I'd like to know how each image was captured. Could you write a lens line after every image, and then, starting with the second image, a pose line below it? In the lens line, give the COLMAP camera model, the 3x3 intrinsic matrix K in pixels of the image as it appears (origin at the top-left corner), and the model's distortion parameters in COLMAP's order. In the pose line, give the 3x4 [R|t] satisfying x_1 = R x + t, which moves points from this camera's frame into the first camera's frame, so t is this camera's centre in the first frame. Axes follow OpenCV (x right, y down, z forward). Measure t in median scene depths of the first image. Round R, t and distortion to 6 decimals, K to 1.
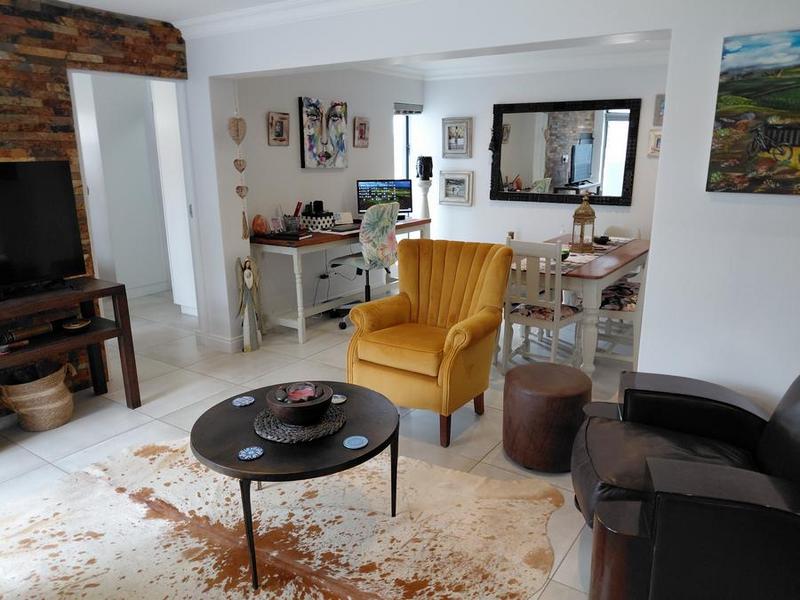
lens RADIAL K [[595.5, 0, 413.2], [0, 595.5, 302.6], [0, 0, 1]] dist [0.035285, -0.065988]
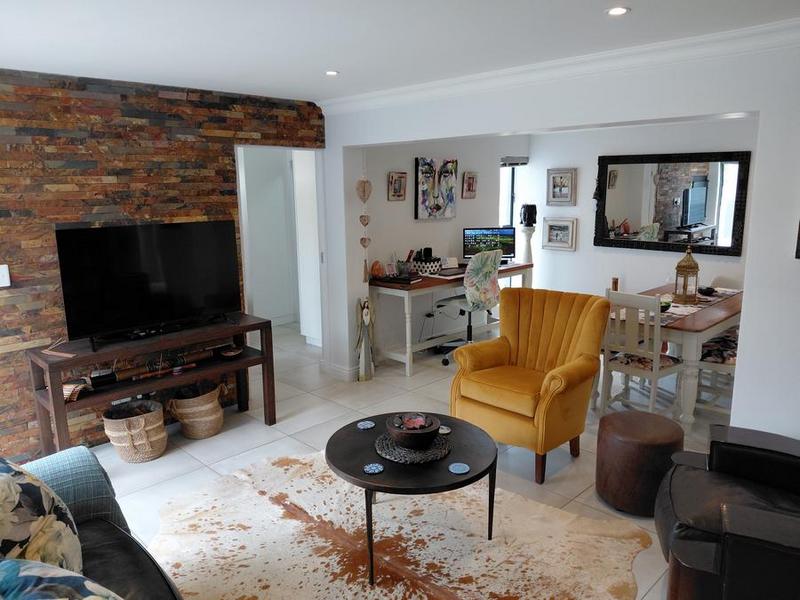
lens RADIAL K [[592.9, 0, 389.9], [0, 592.9, 291.7], [0, 0, 1]] dist [0.126728, -0.304127]
pose [[0.978090, 0.028885, -0.206167, 0.002183], [-0.043793, 0.996716, -0.068114, -0.017148], [0.203523, 0.075651, 0.976143, -0.134115]]
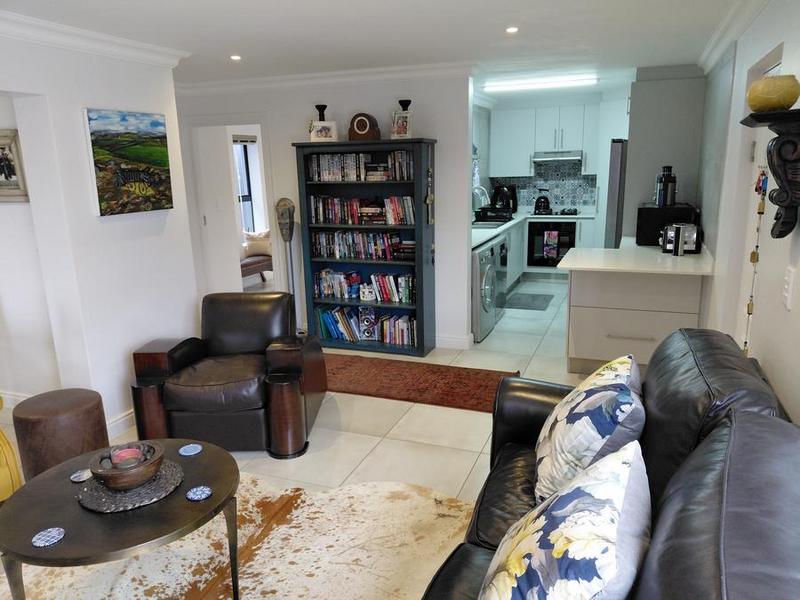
lens RADIAL K [[591.7, 0, 400.0], [0, 591.7, 300.0], [0, 0, 1]] dist [0.171376, -0.309991]
pose [[-0.206051, -0.212000, 0.955300, -0.765454], [0.273916, 0.924726, 0.264297, -0.138404], [-0.939422, 0.316130, -0.132471, 0.439668]]
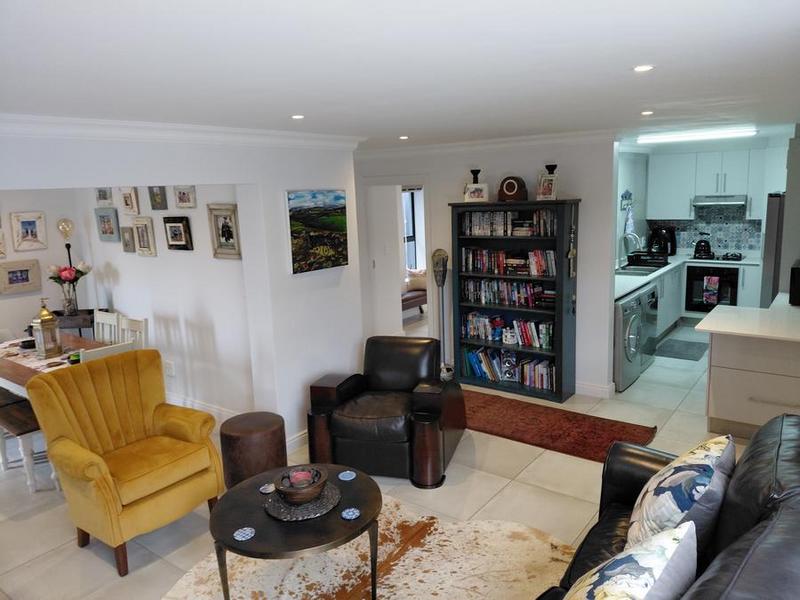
lens RADIAL K [[585.8, 0, 415.3], [0, 585.8, 288.0], [0, 0, 1]] dist [0.152550, -0.297557]
pose [[0.040736, -0.163223, 0.985748, -0.893503], [0.284243, 0.947697, 0.145176, -0.219243], [-0.957886, 0.274278, 0.085001, 0.383907]]
